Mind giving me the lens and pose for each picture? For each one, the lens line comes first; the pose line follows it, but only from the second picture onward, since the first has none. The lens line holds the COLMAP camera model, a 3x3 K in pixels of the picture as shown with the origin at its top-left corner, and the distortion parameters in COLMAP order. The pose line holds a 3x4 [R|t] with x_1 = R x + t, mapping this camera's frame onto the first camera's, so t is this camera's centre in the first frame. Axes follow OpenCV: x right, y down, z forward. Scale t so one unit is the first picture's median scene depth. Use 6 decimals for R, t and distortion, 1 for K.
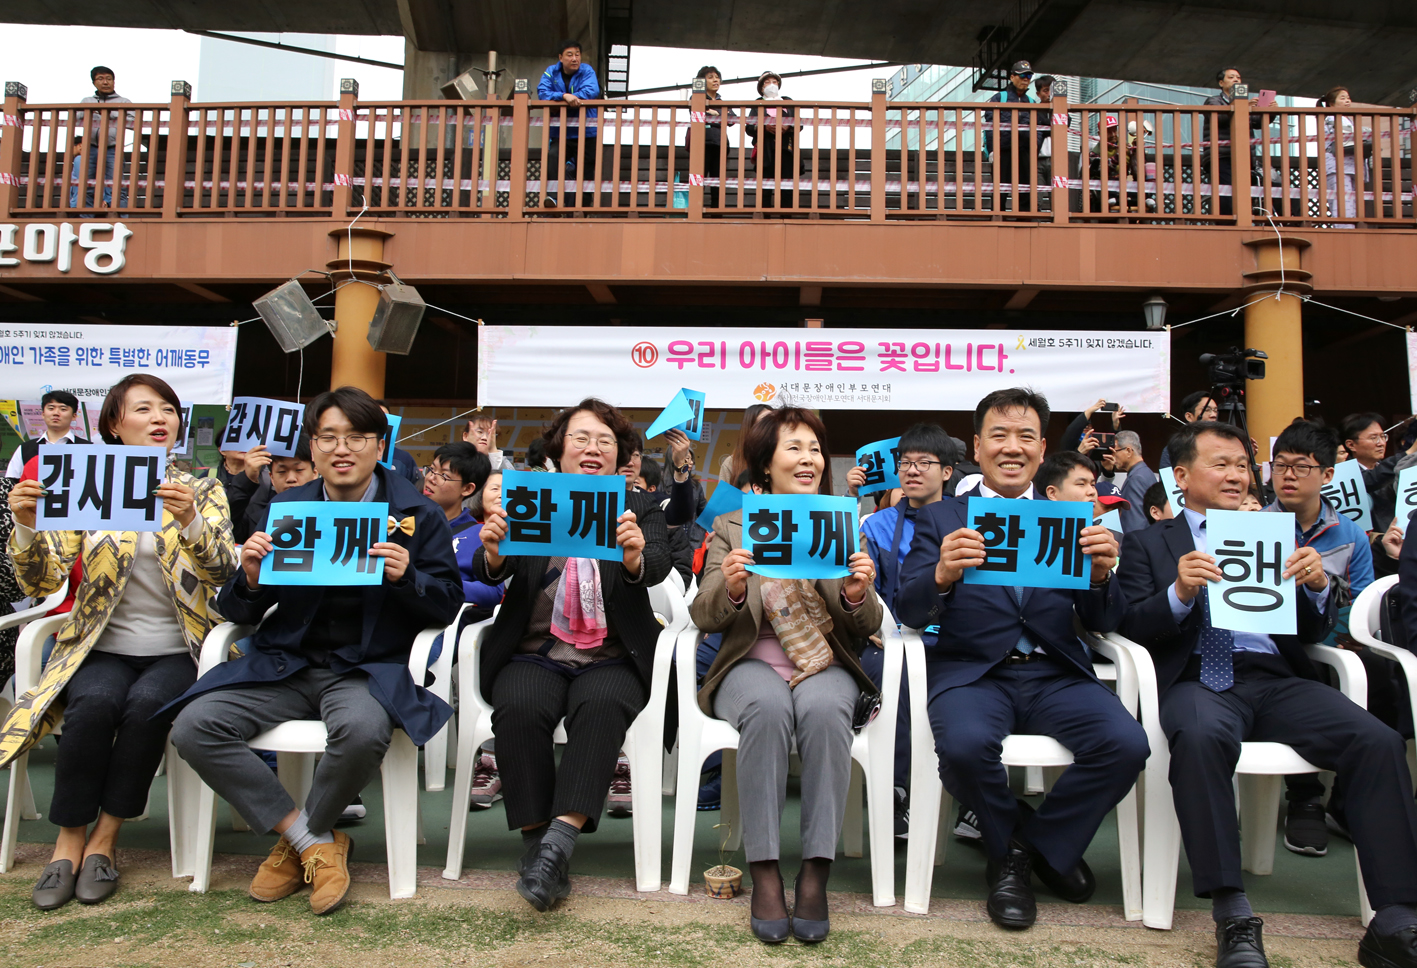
lens RADIAL K [[990.3, 0, 780.8], [0, 990.3, 499.3], [0, 0, 1]] dist [-0.054442, 0.030192]
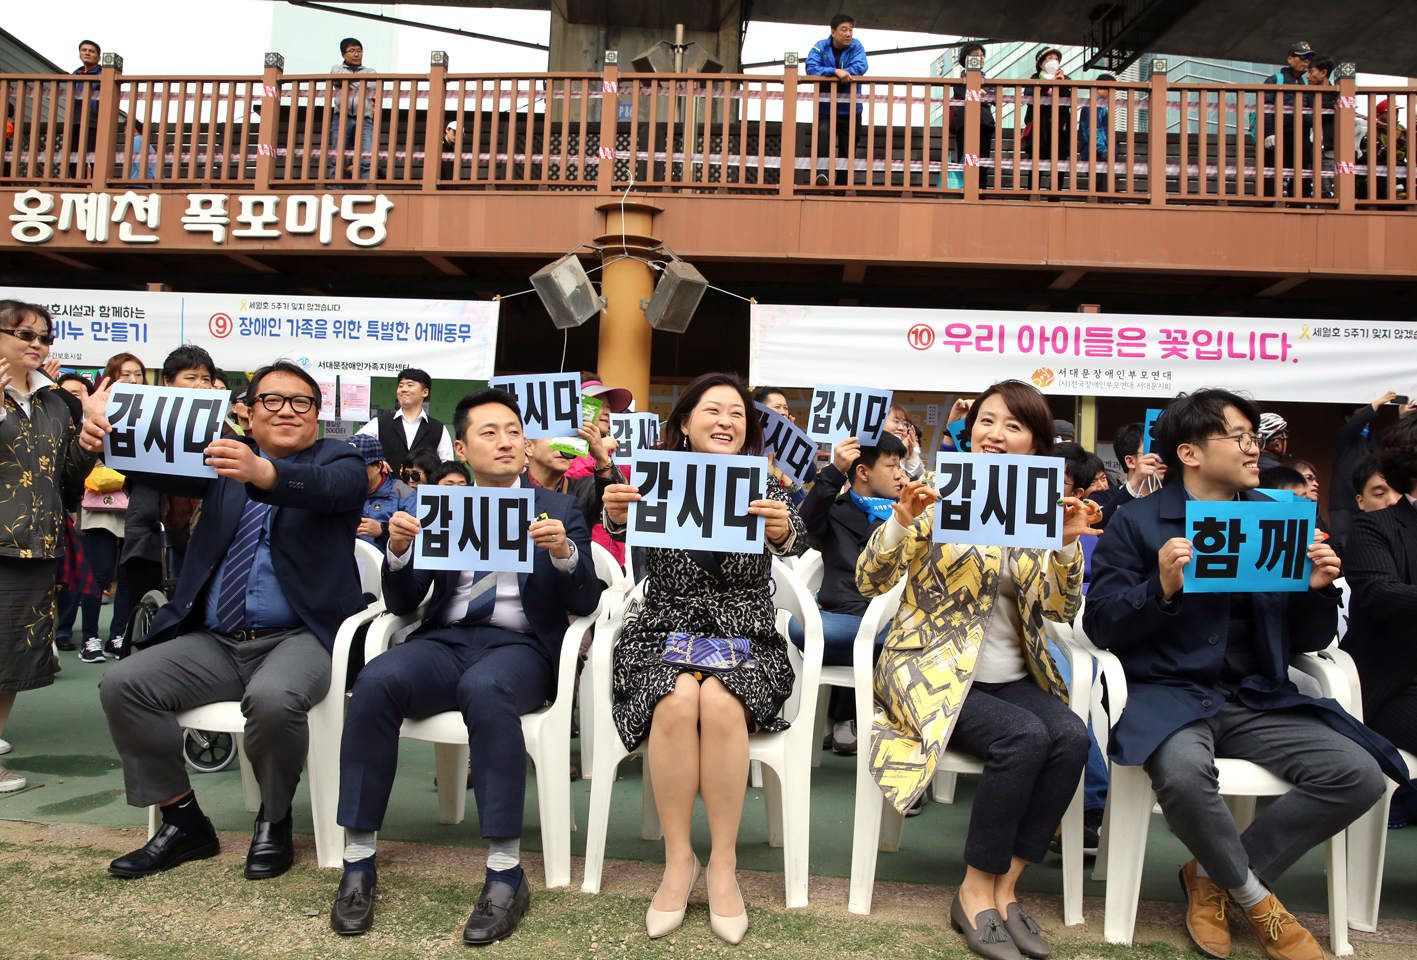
lens RADIAL K [[974.5, 0, 742.9], [0, 974.5, 490.1], [0, 0, 1]] dist [-0.072908, 0.054027]
pose [[0.999312, 0.018651, -0.032066, -0.278813], [-0.017988, 0.999621, 0.020842, -0.010670], [0.032442, -0.020251, 0.999268, 0.024833]]
